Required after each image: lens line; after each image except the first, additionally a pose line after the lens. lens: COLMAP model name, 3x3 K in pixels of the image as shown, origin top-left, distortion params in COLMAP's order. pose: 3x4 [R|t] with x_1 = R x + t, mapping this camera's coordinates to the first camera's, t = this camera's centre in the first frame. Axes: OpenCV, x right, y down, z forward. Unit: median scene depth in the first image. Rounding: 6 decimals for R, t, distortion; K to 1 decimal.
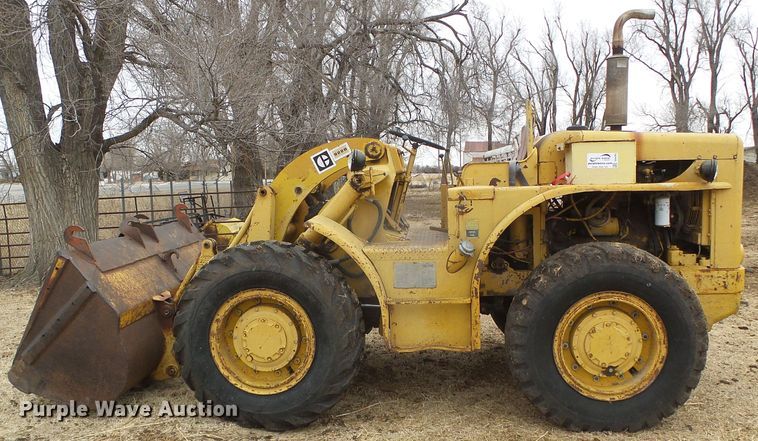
lens RADIAL K [[652.7, 0, 399.0], [0, 652.7, 243.4], [0, 0, 1]] dist [-0.018659, 0.000008]
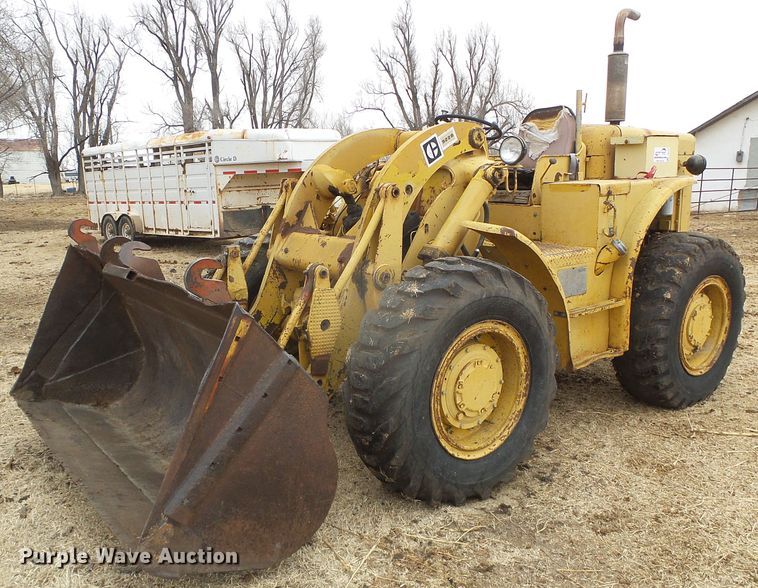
lens RADIAL K [[667.0, 0, 359.6], [0, 667.0, 314.3], [0, 0, 1]] dist [-0.021733, 0.000466]
pose [[0.760427, -0.138555, 0.634471, -0.737985], [0.075642, 0.989223, 0.125366, -0.041109], [-0.645003, -0.047340, 0.762712, 0.465232]]
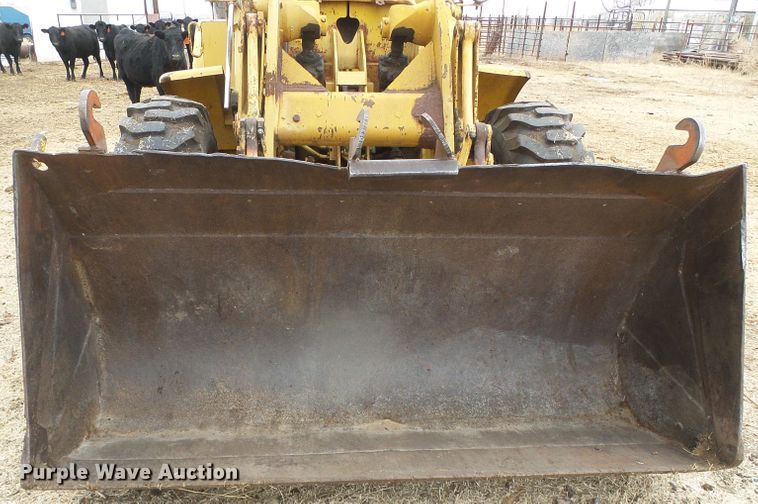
lens RADIAL K [[615.4, 0, 339.3], [0, 615.4, 339.6], [0, 0, 1]] dist [-0.030071, -0.000021]
pose [[-0.141369, -0.457328, 0.877990, -0.871417], [0.092506, 0.876914, 0.471662, -0.111005], [-0.985625, 0.147898, -0.081663, 1.252303]]
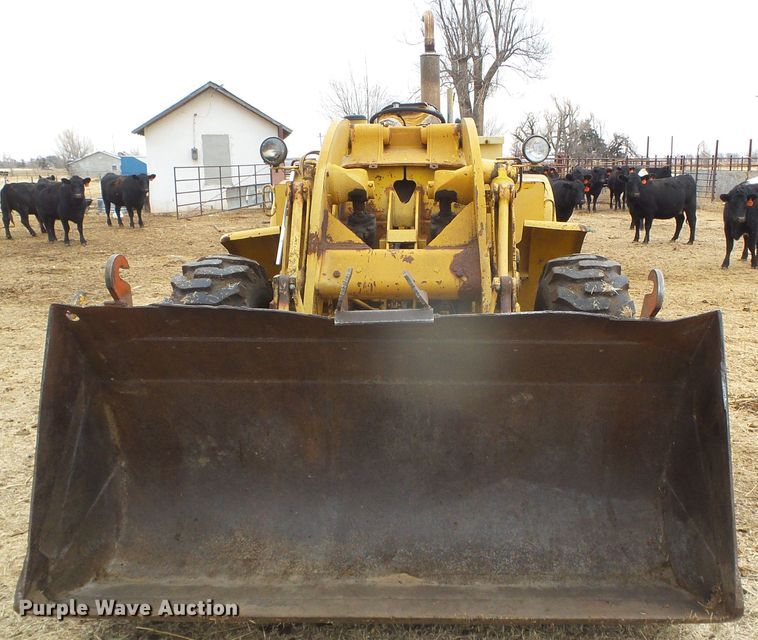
lens RADIAL K [[762.7, 0, 436.7], [0, 762.7, 332.6], [0, 0, 1]] dist [-0.037026, 0.000000]
pose [[-0.065952, -0.211643, 0.975119, -1.014723], [0.114948, 0.969129, 0.218118, -0.121662], [-0.991180, 0.126473, -0.039588, 1.149609]]
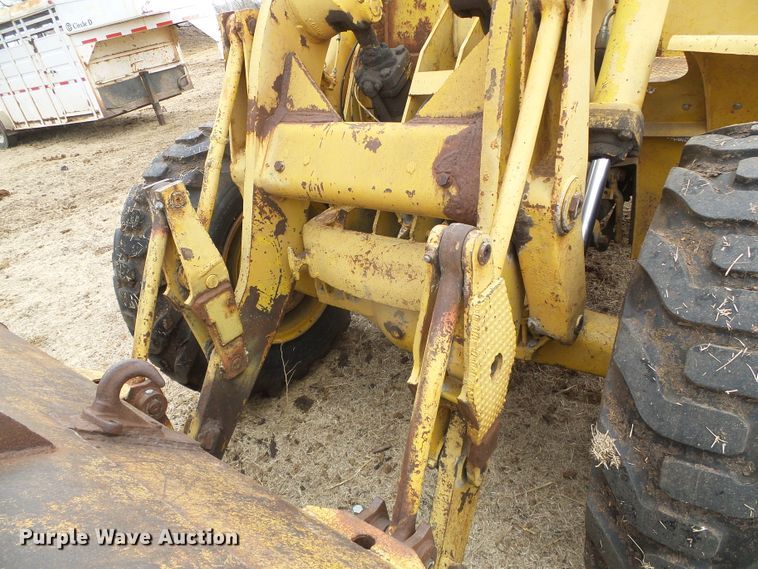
lens RADIAL K [[514.0, 0, 379.2], [0, 514.0, 288.2], [0, 0, 1]] dist [-0.025418, 0.001271]
pose [[0.531303, -0.492021, 0.689661, -0.473839], [0.239997, 0.868130, 0.434456, -0.082898], [-0.812477, -0.065312, 0.579324, 0.956384]]
